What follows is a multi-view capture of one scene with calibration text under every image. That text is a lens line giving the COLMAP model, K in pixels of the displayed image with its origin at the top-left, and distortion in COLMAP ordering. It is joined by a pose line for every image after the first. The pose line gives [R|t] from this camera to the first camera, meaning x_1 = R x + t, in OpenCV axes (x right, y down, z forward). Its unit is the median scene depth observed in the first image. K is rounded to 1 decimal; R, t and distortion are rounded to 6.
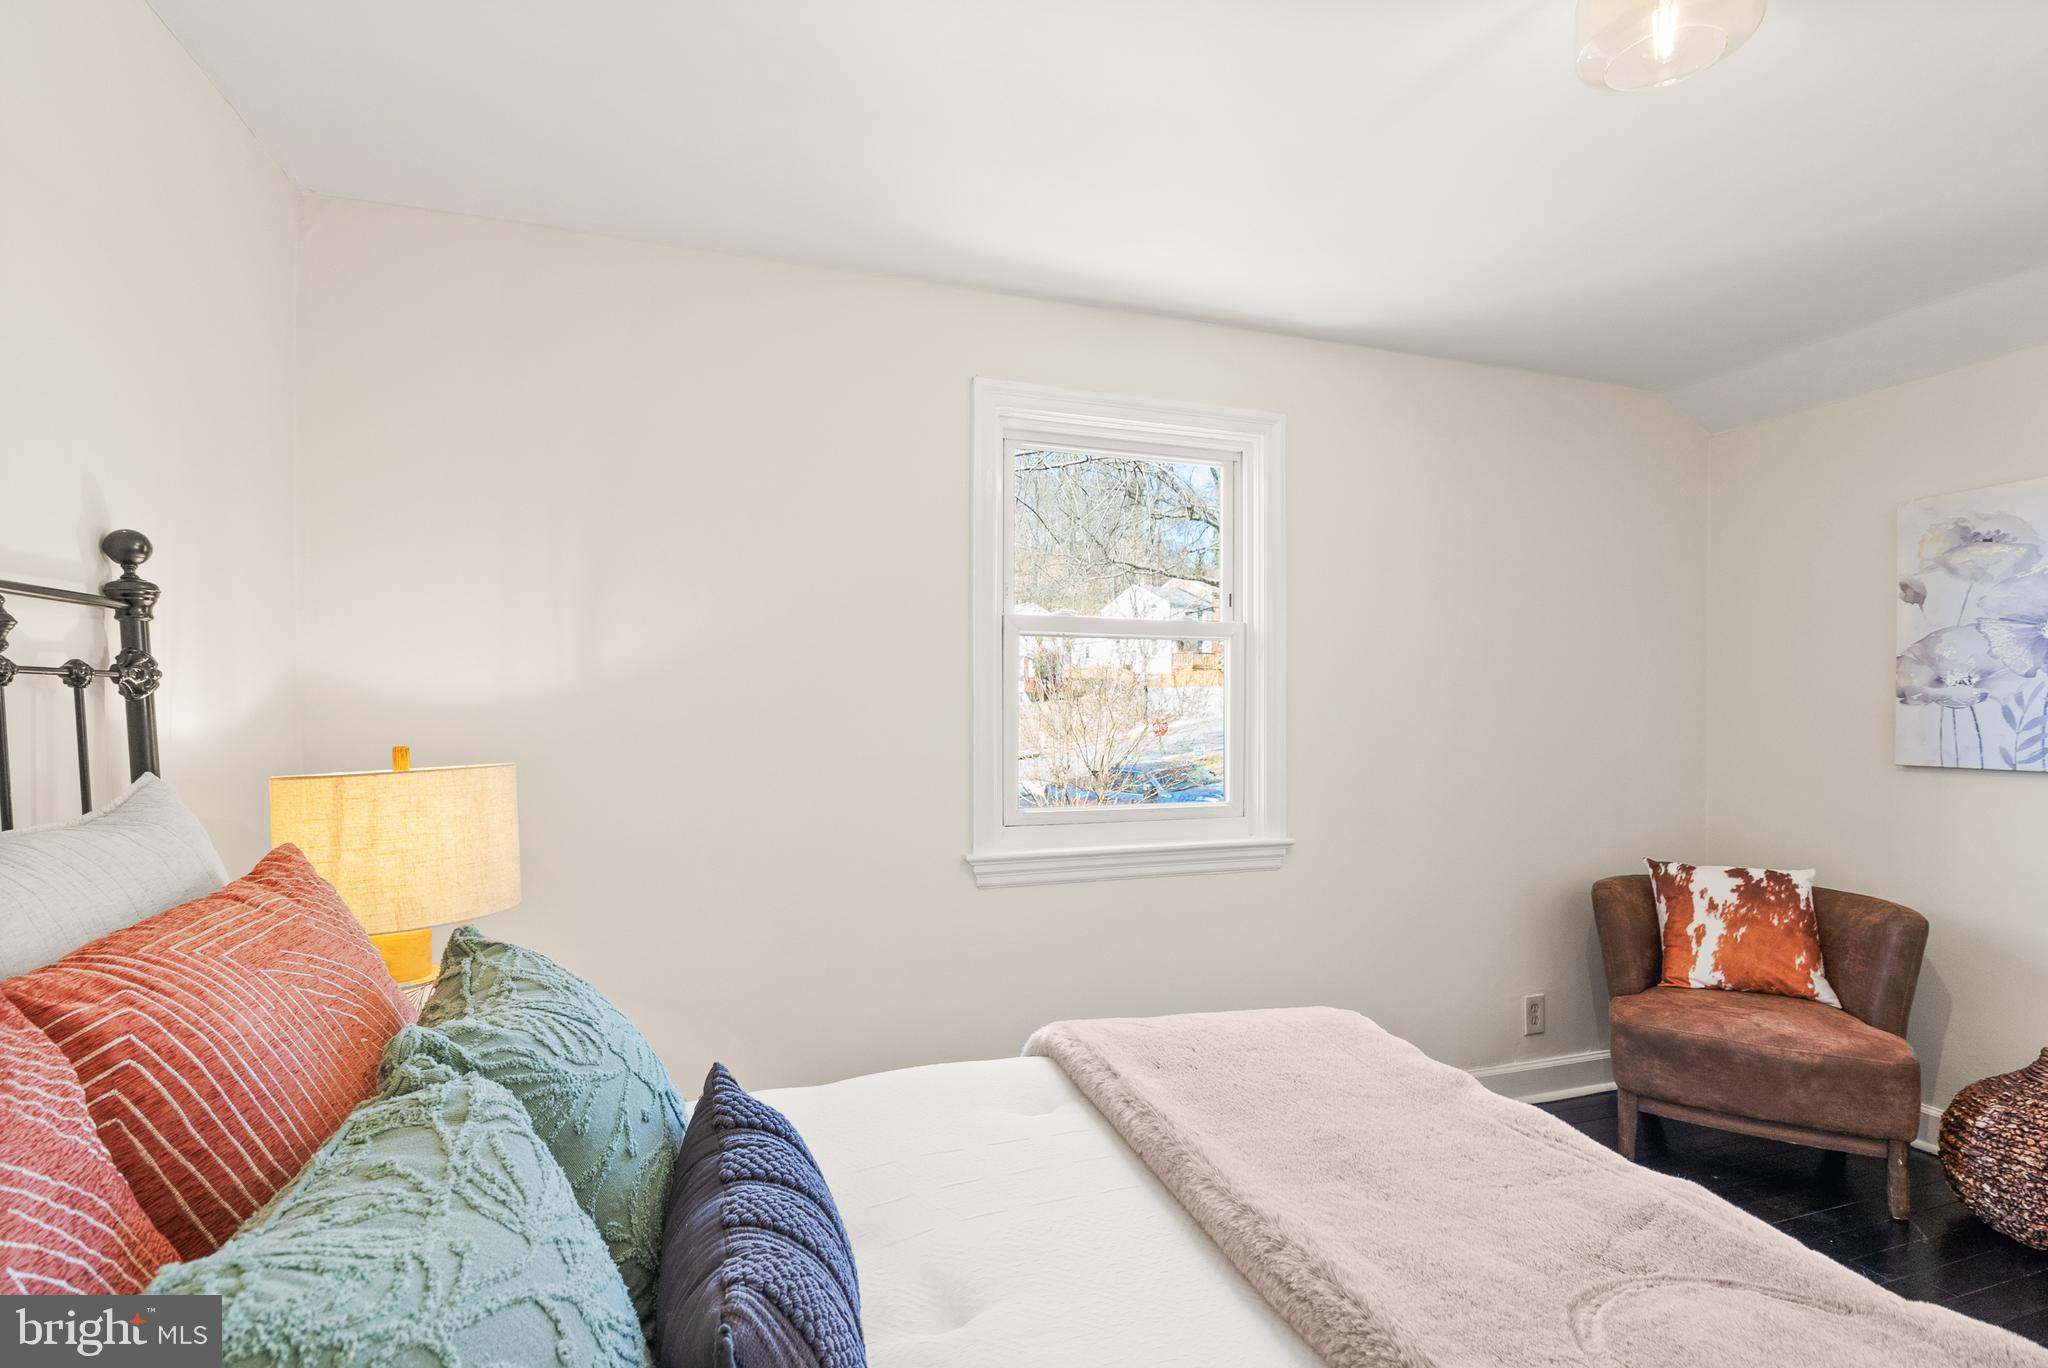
lens RADIAL K [[957.6, 0, 1036.4], [0, 957.6, 695.5], [0, 0, 1]] dist [0.003207, 0.000955]
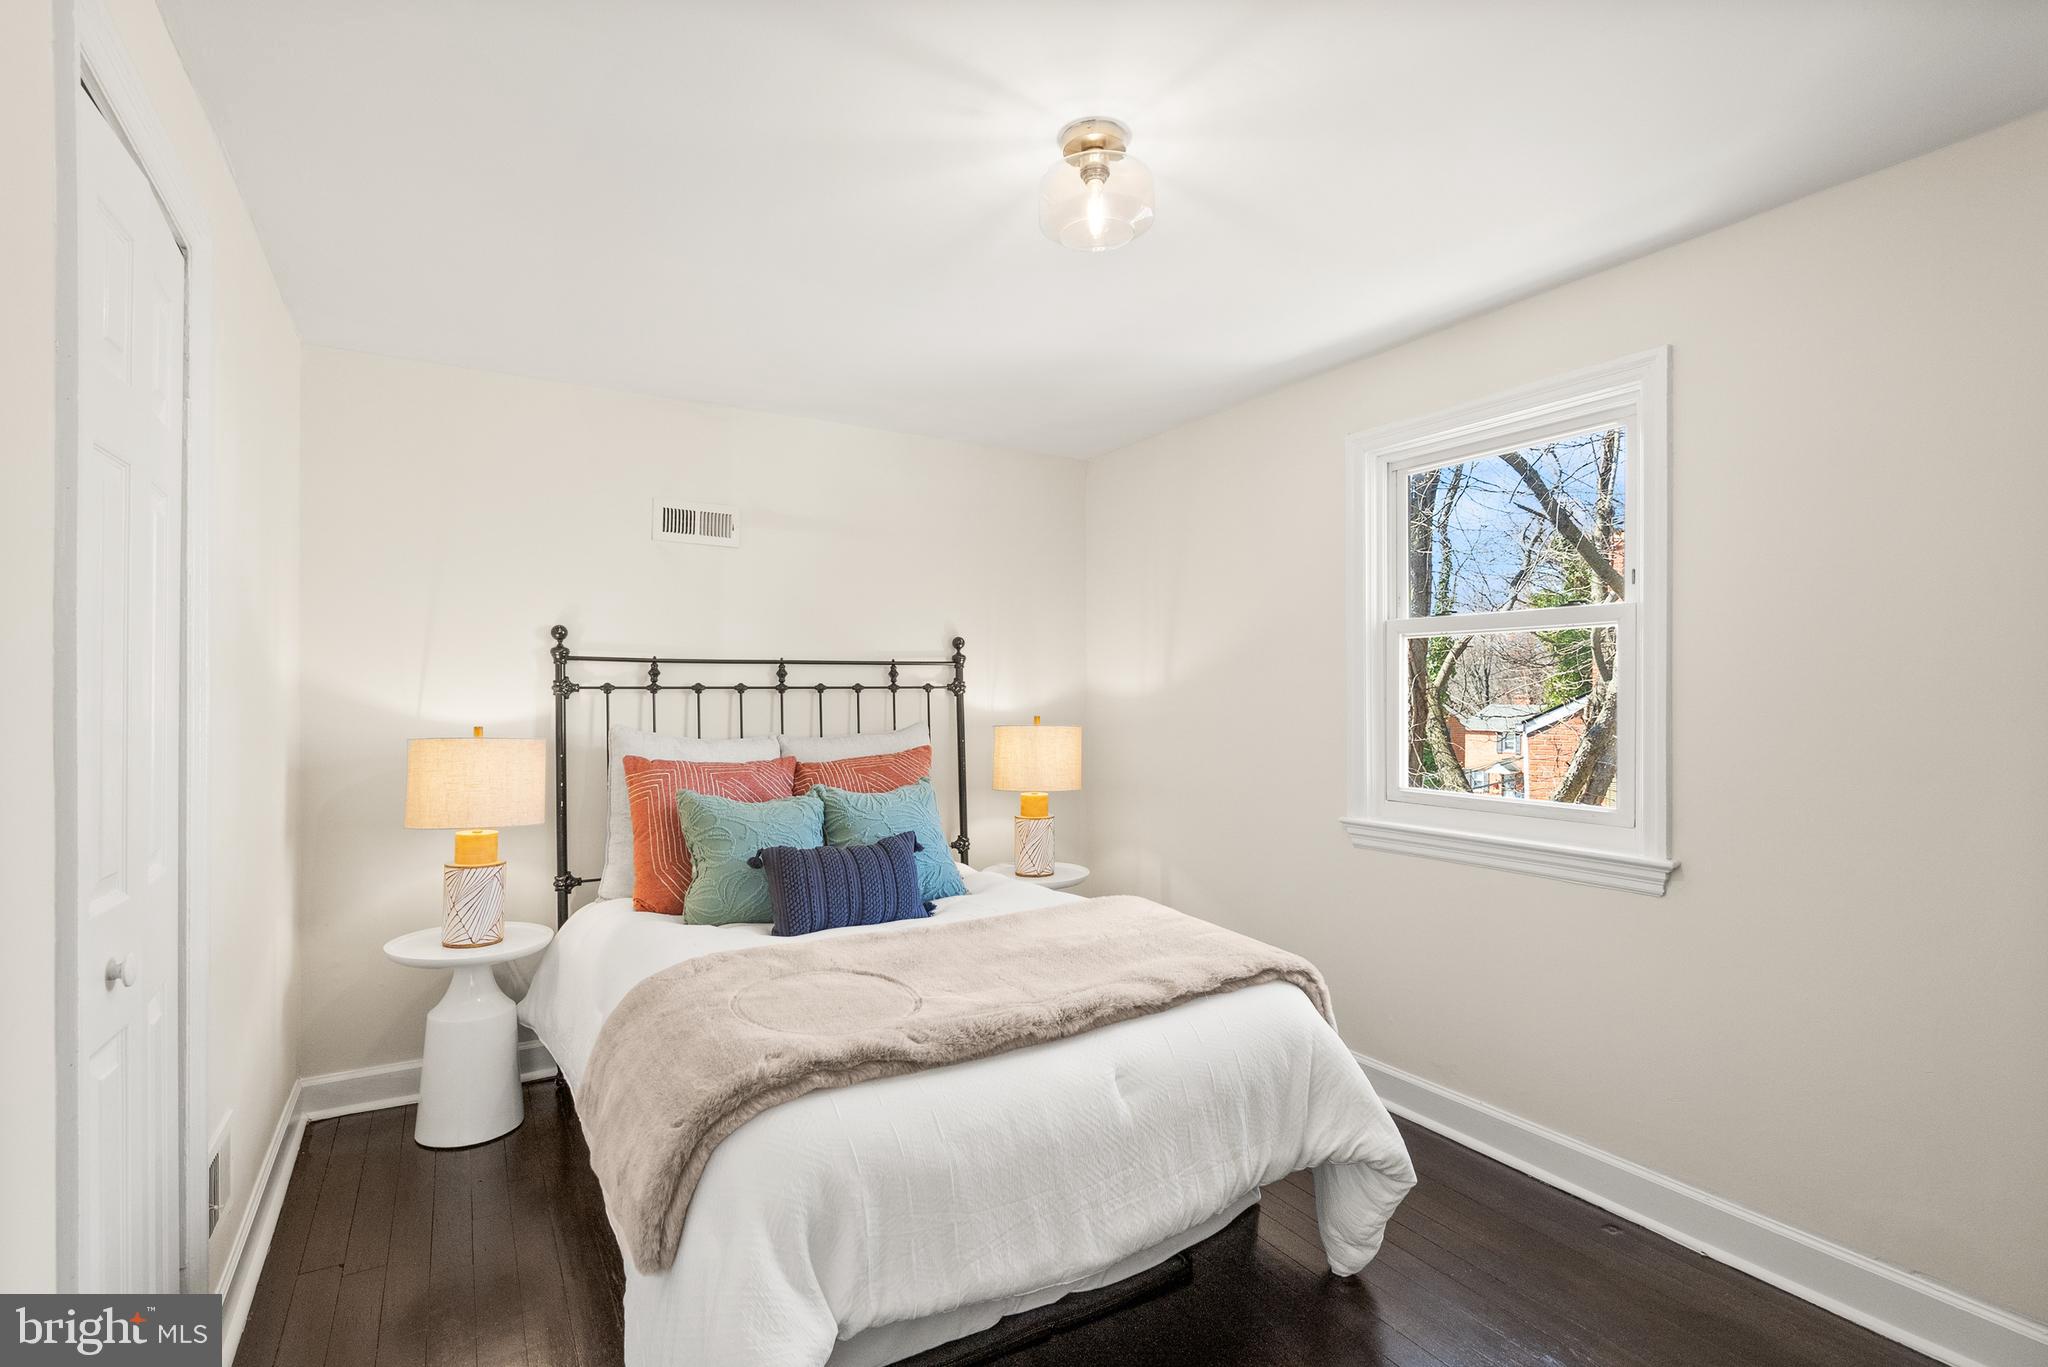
lens RADIAL K [[942.4, 0, 1031.8], [0, 942.4, 688.4], [0, 0, 1]] dist [0.004835, 0.000547]
pose [[0.230802, -0.016457, -0.972862, 1.853634], [0.004993, 0.999864, -0.015729, 0.026239], [0.972988, -0.001227, 0.230853, 0.563114]]
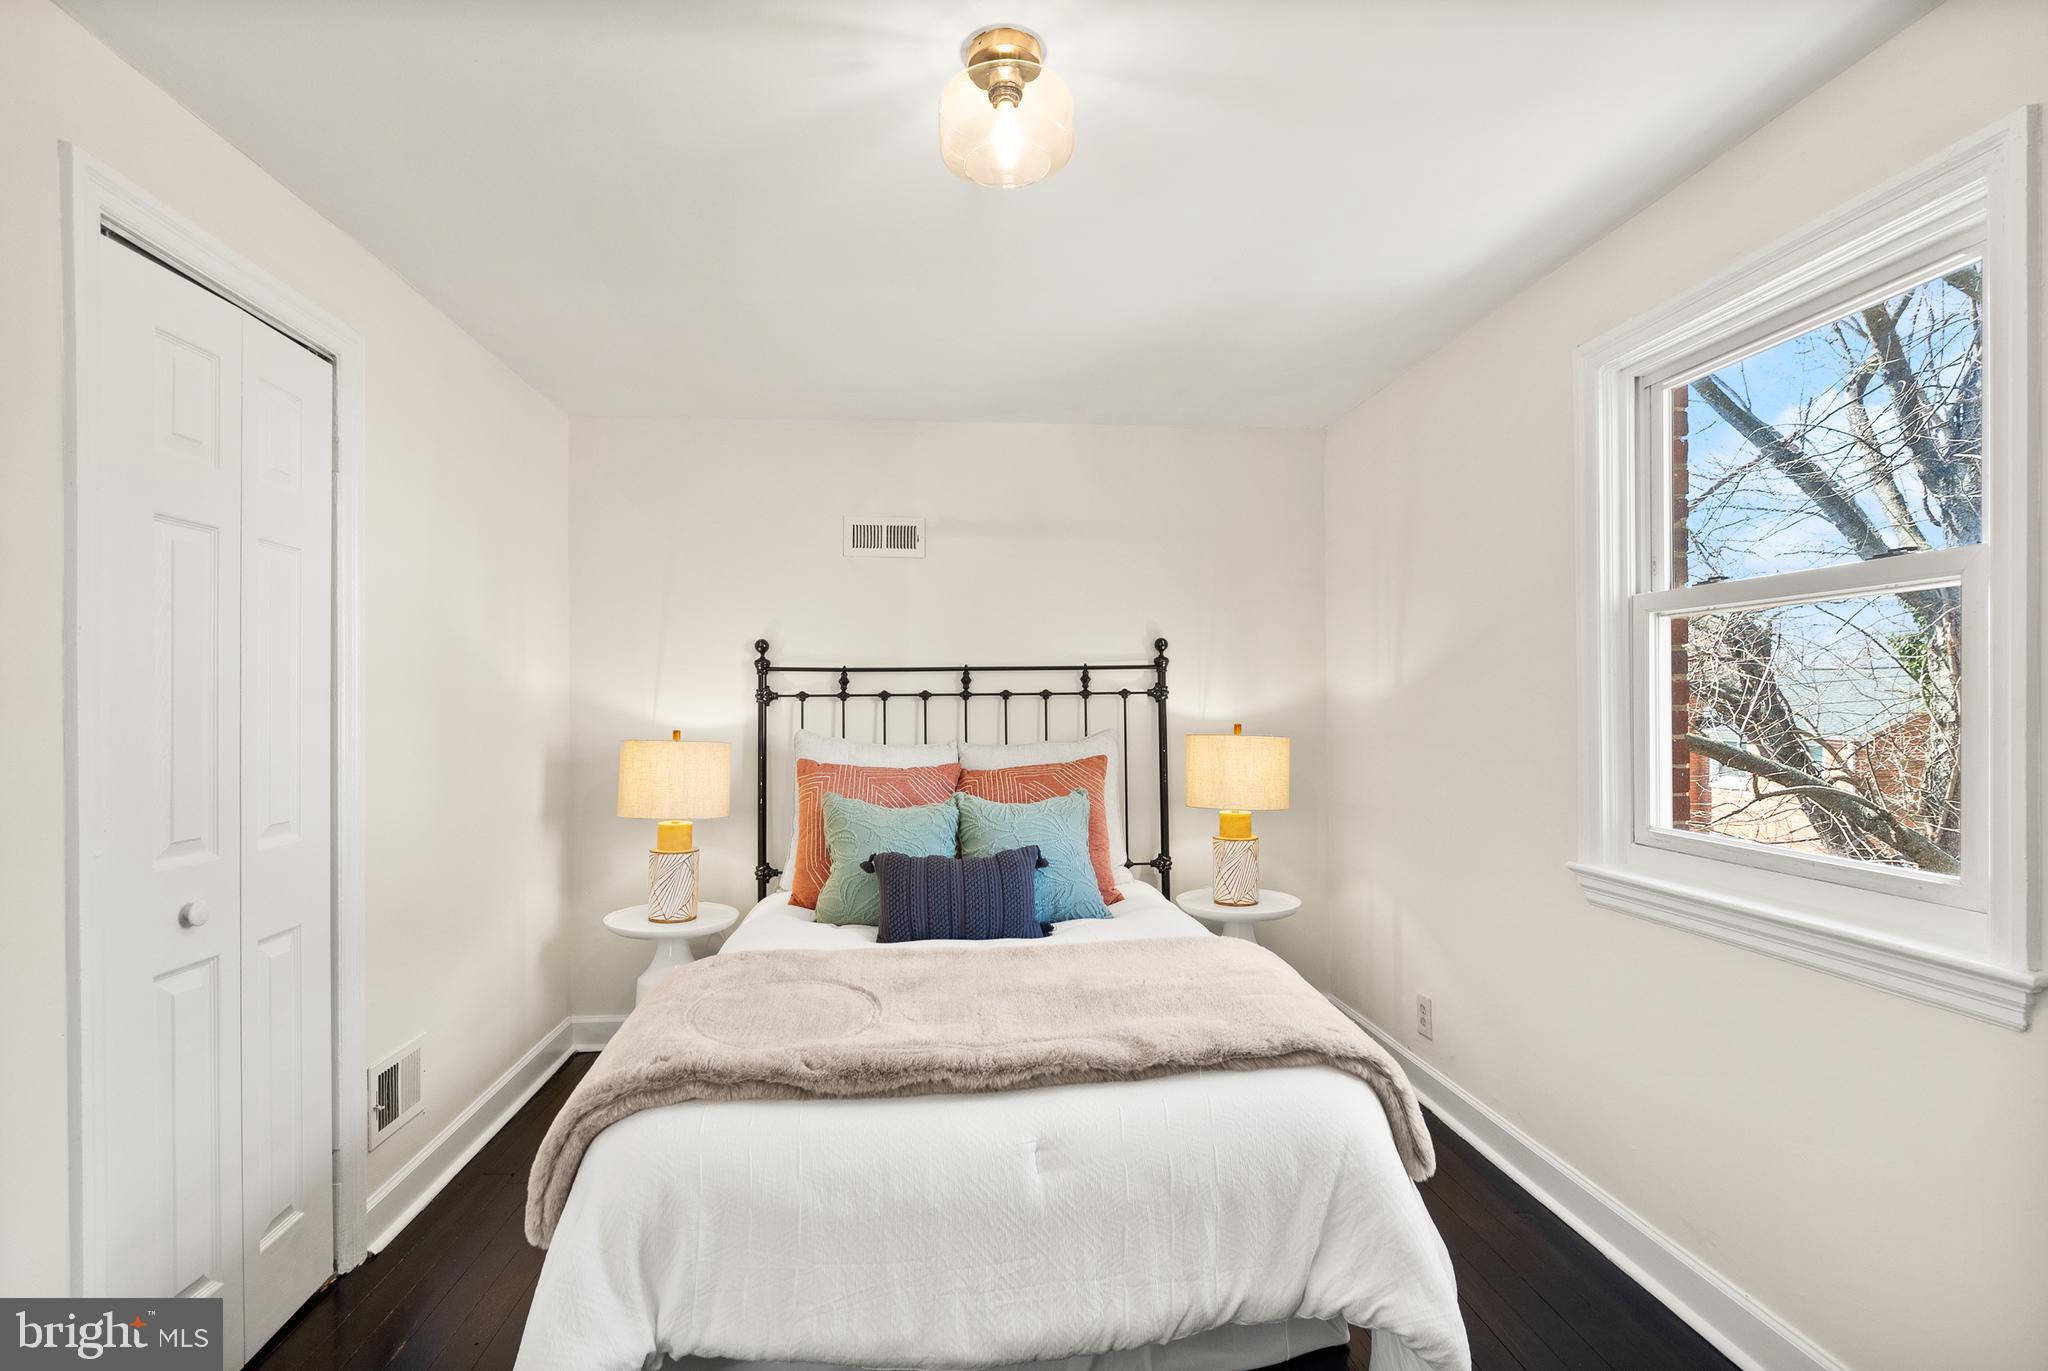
lens RADIAL K [[957.6, 0, 1036.4], [0, 957.6, 697.0], [0, 0, 1]] dist [0.003207, 0.000955]
pose [[-0.221657, -0.015284, -0.975005, 1.706729], [0.005005, 0.999846, -0.016811, 0.032034], [0.975112, -0.008606, -0.221547, 1.249558]]
